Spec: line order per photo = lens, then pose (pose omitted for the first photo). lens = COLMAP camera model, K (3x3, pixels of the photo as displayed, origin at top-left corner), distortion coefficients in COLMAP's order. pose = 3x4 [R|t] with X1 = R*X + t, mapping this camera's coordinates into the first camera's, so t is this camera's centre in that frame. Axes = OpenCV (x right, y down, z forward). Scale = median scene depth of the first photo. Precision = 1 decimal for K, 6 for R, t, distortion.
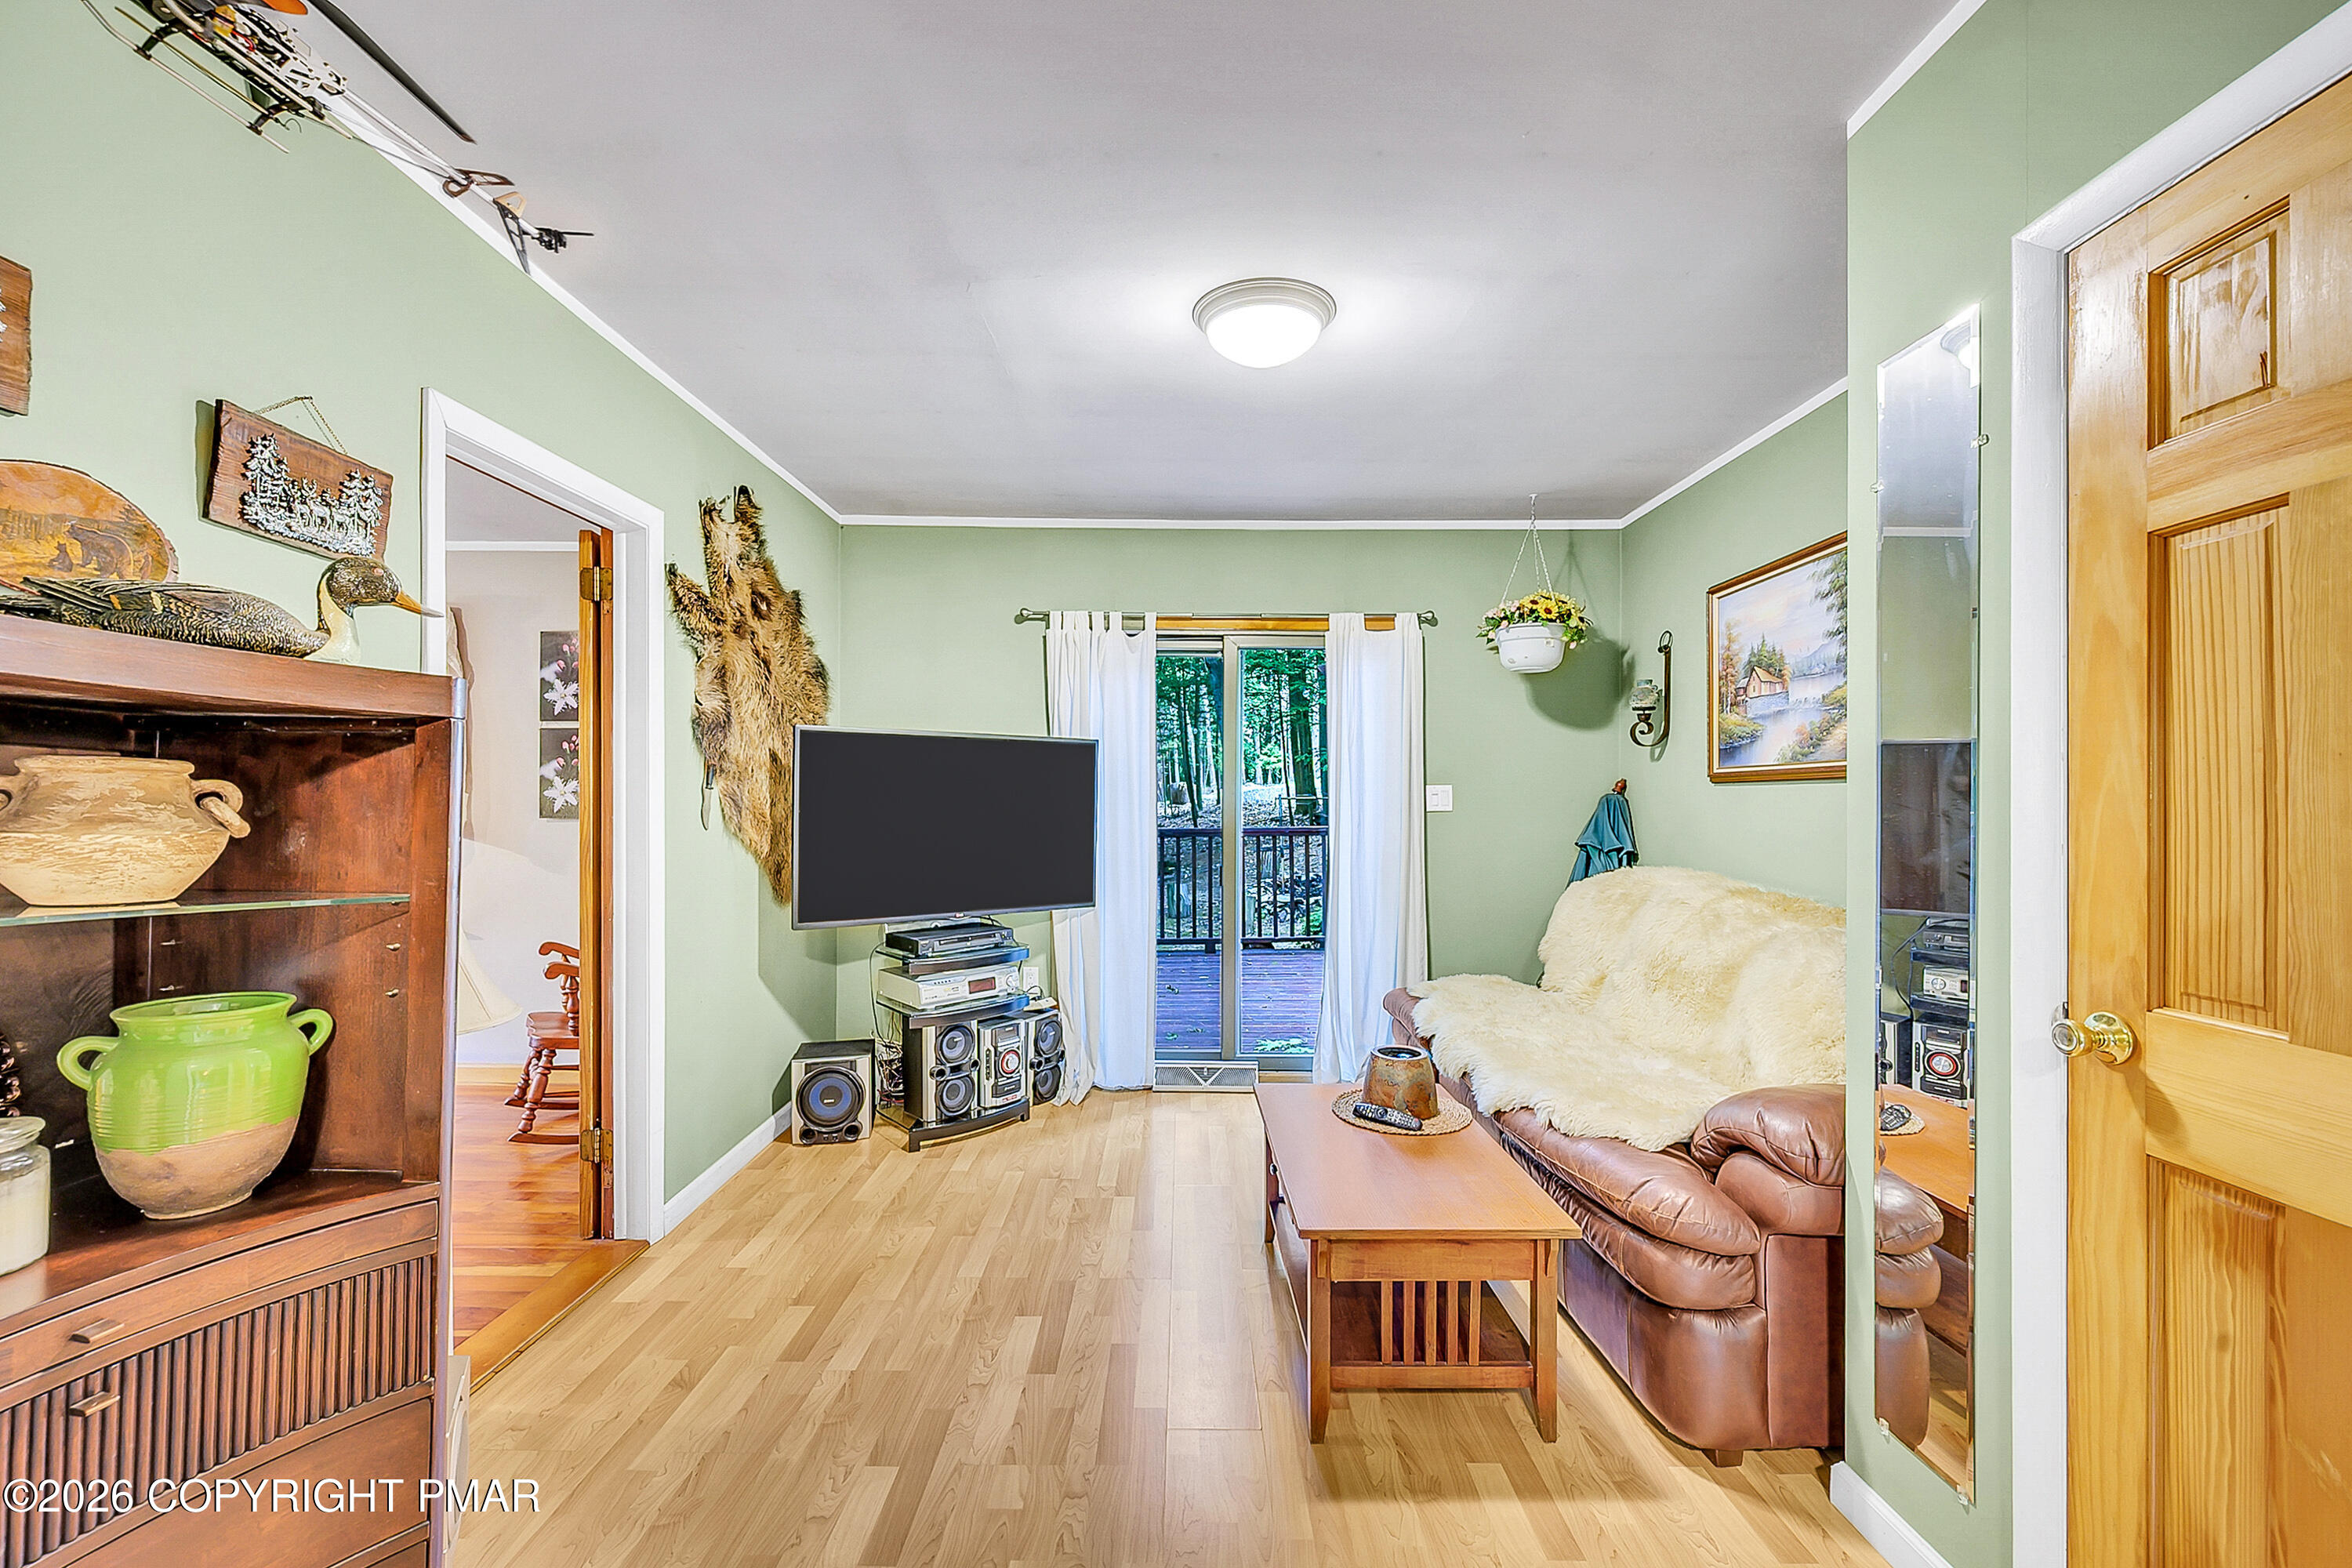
lens RADIAL K [[938.9, 0, 1133.8], [0, 938.9, 804.5], [0, 0, 1]] dist [-0.003714, 0.001189]
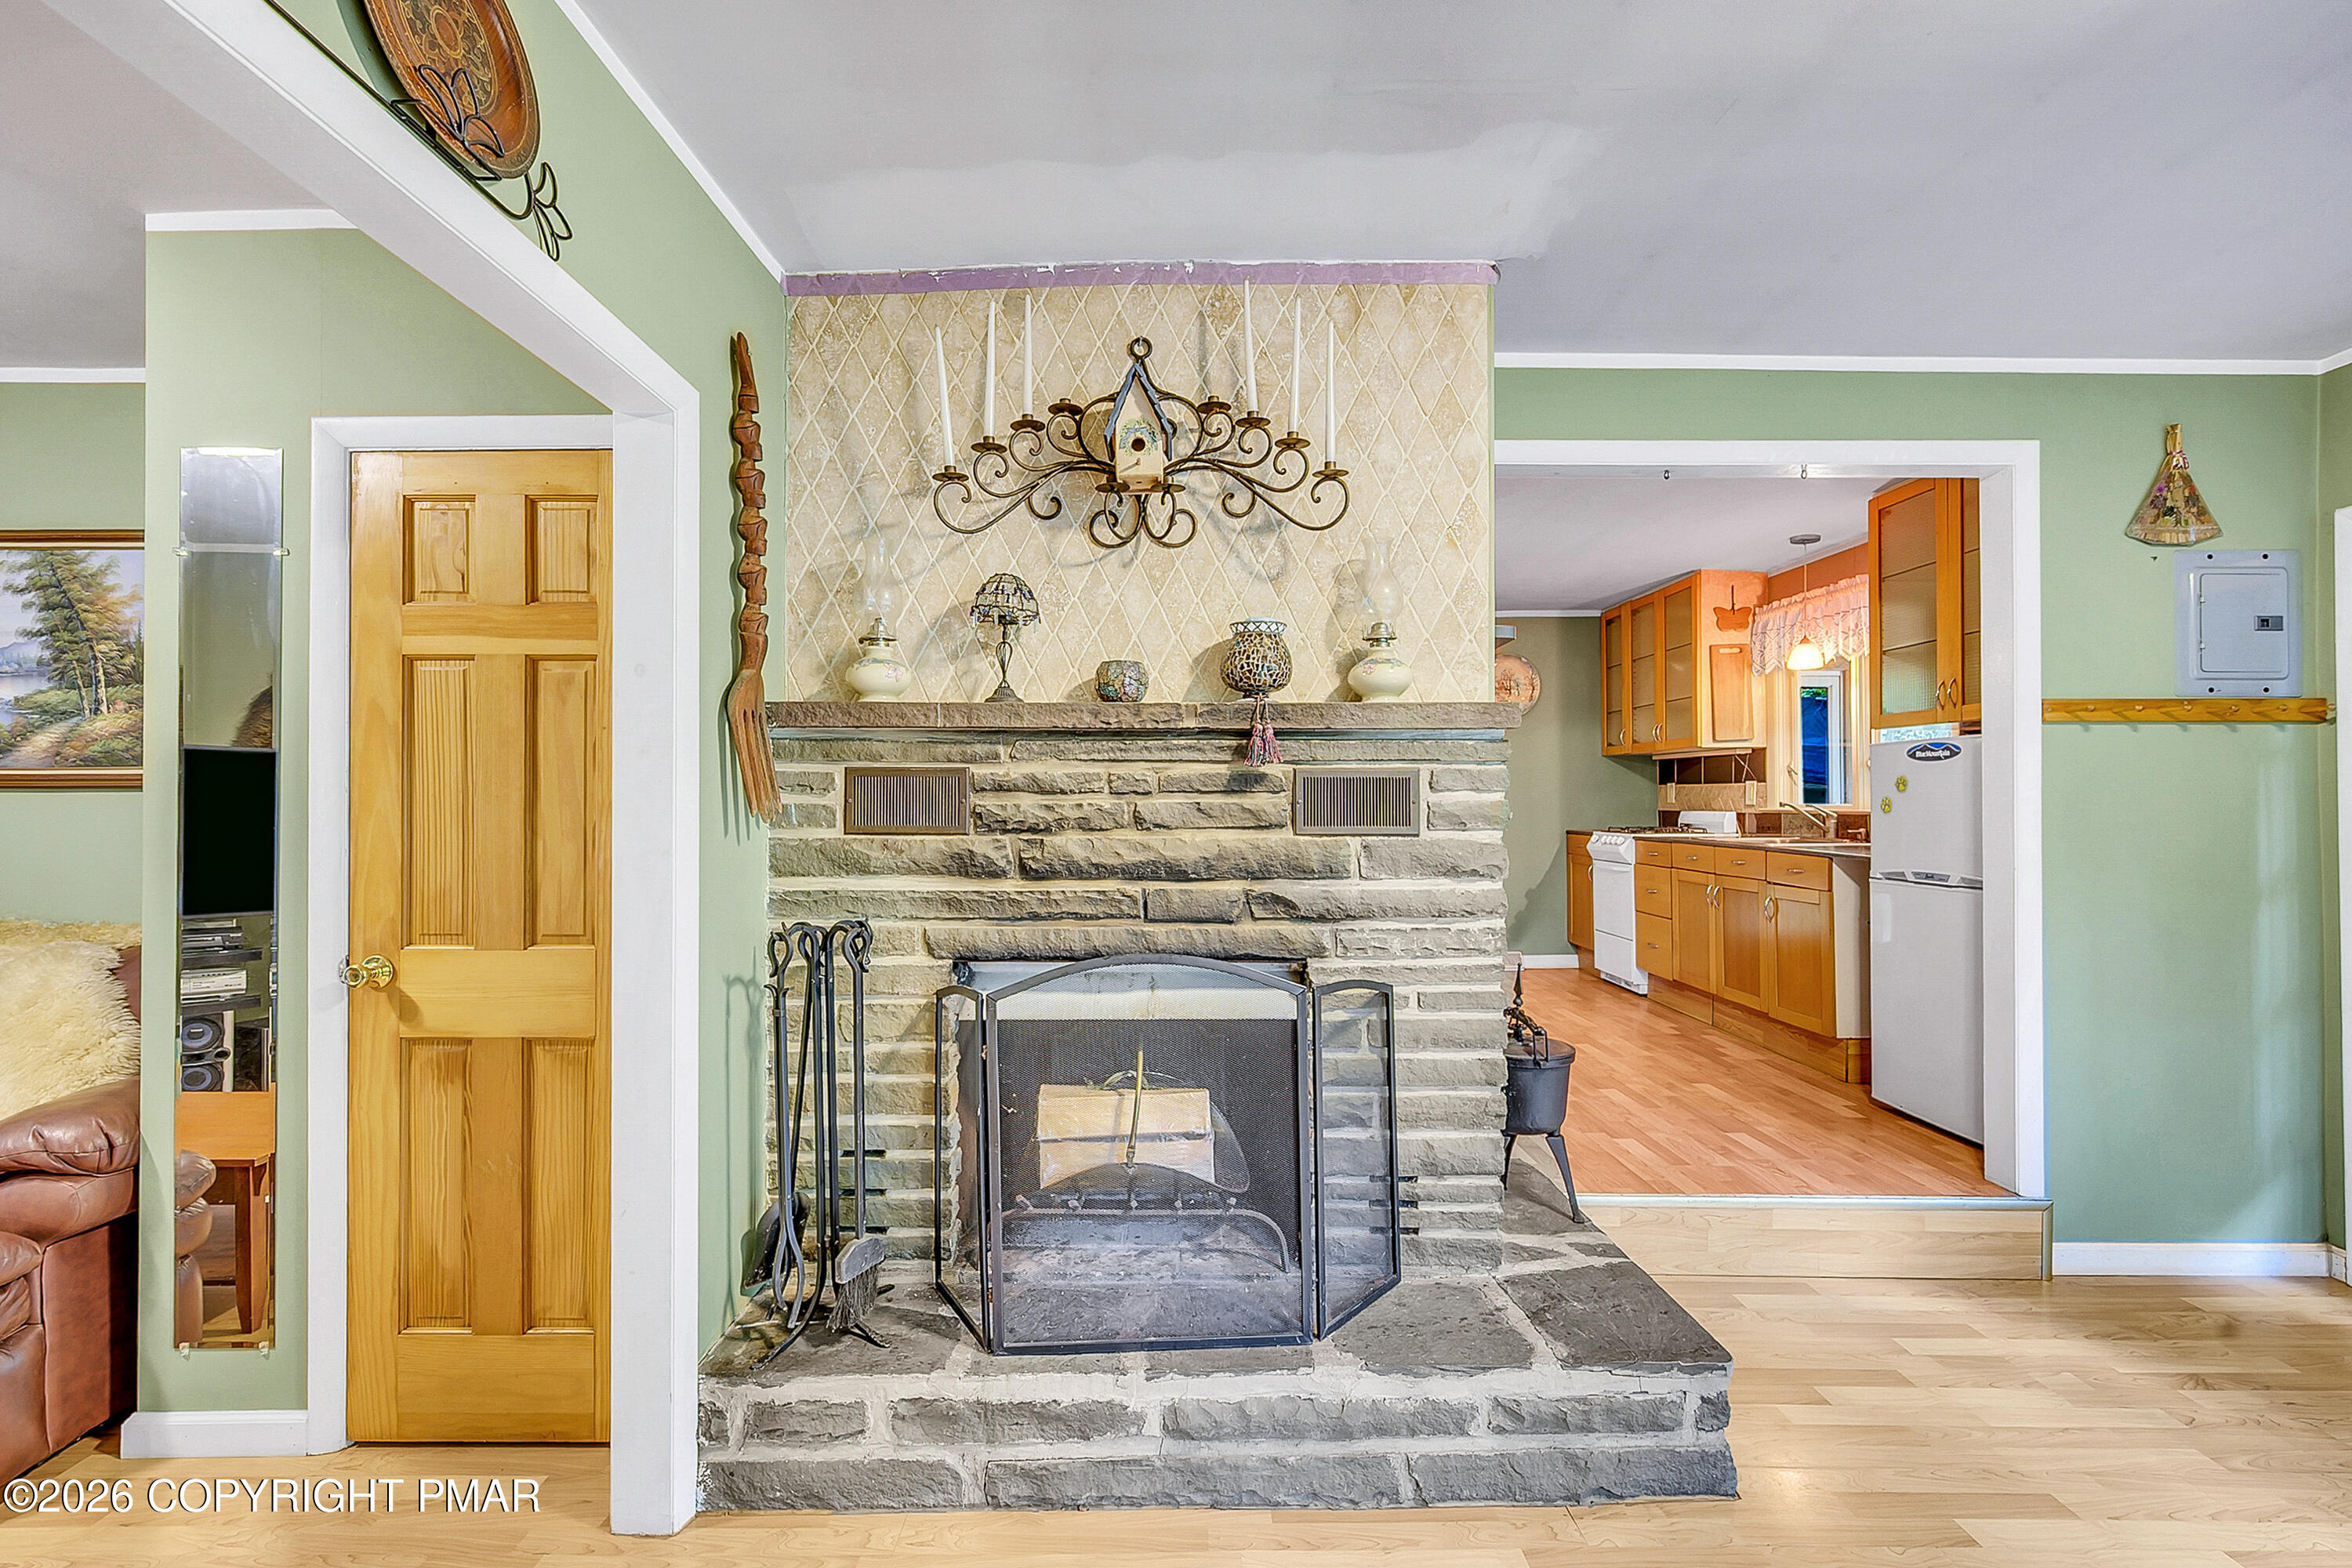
lens RADIAL K [[938.9, 0, 1190.4], [0, 938.9, 792.3], [0, 0, 1]] dist [-0.003714, 0.001189]
pose [[-0.047144, 0.006281, 0.998868, -0.244793], [-0.000415, 0.999980, -0.006308, -0.017213], [-0.998888, -0.000712, -0.047141, -0.117714]]
